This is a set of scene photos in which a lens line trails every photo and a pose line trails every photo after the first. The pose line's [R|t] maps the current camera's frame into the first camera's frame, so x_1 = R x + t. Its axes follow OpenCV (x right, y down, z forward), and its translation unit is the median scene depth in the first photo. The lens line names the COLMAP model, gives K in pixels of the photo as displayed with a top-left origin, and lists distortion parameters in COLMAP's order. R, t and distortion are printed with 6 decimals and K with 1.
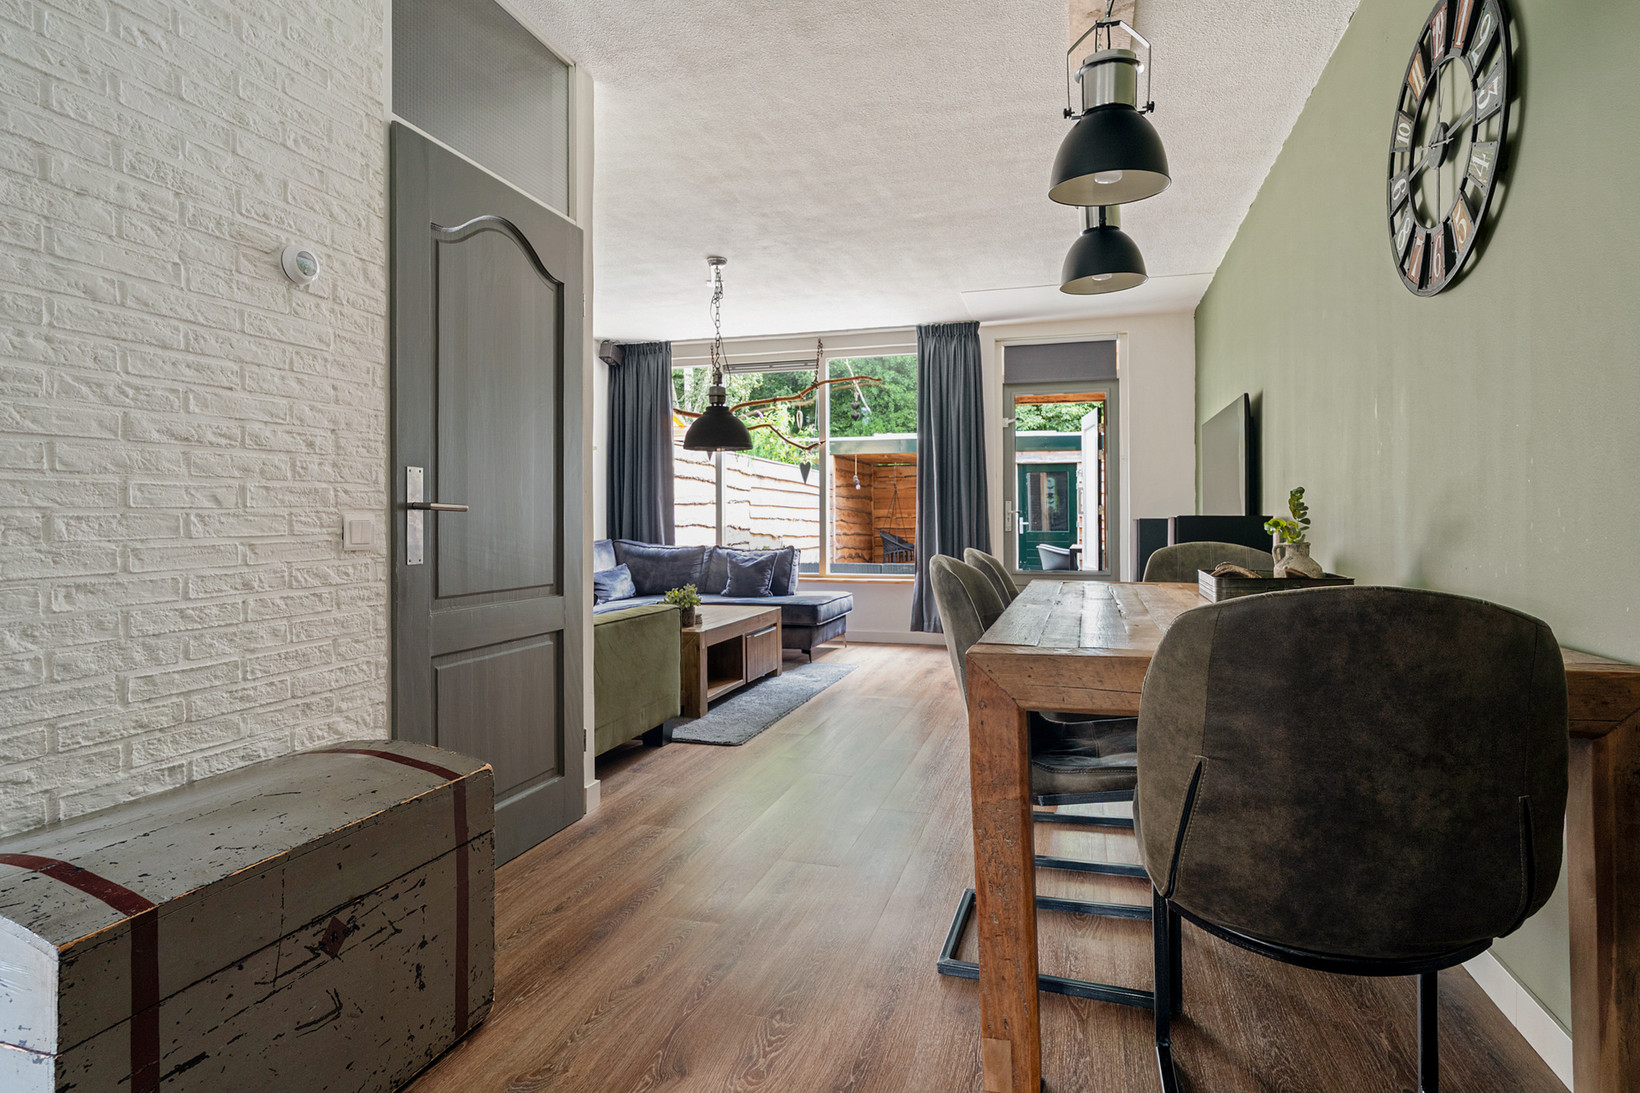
lens RADIAL K [[911.0, 0, 821.4], [0, 911.0, 507.4], [0, 0, 1]] dist [-0.000601, 0.000148]
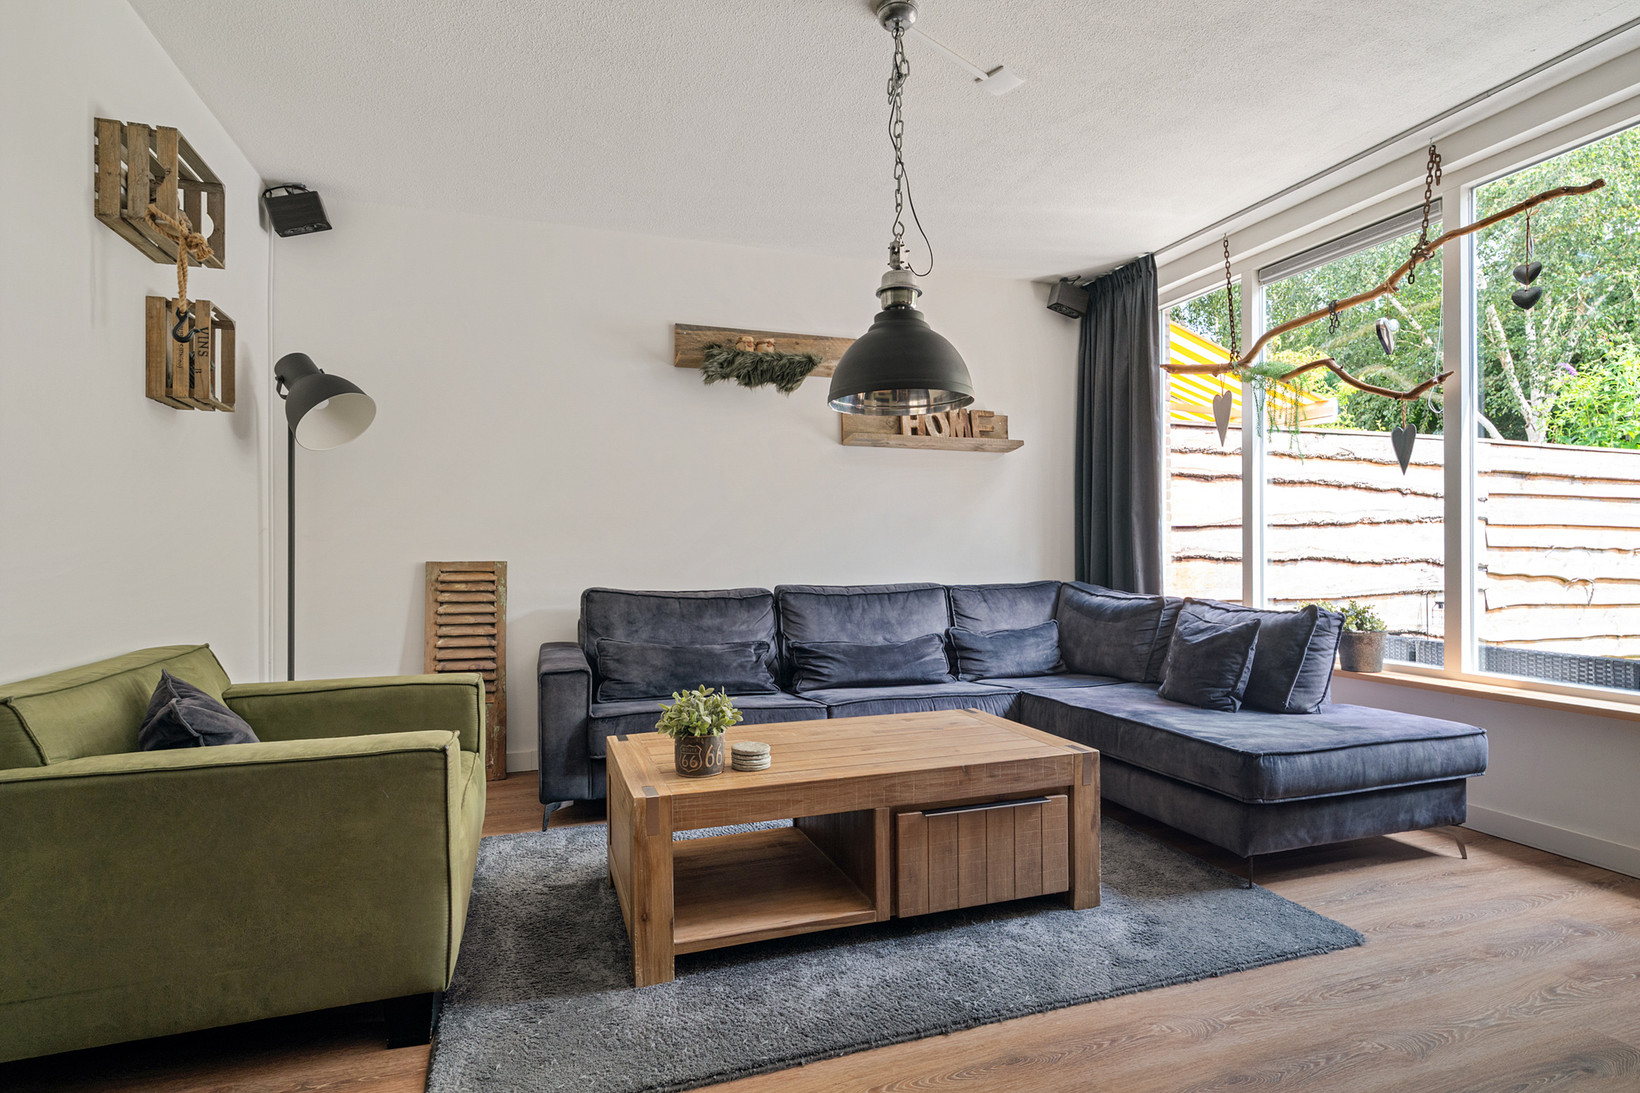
lens RADIAL K [[823.5, 0, 815.7], [0, 823.5, 553.6], [0, 0, 1]] dist [-0.002662, 0.002246]
pose [[0.569432, 0.001817, -0.822036, 0.161096], [0.012984, 0.999853, 0.011205, 0.006605], [0.821936, -0.017054, 0.569325, 0.525125]]
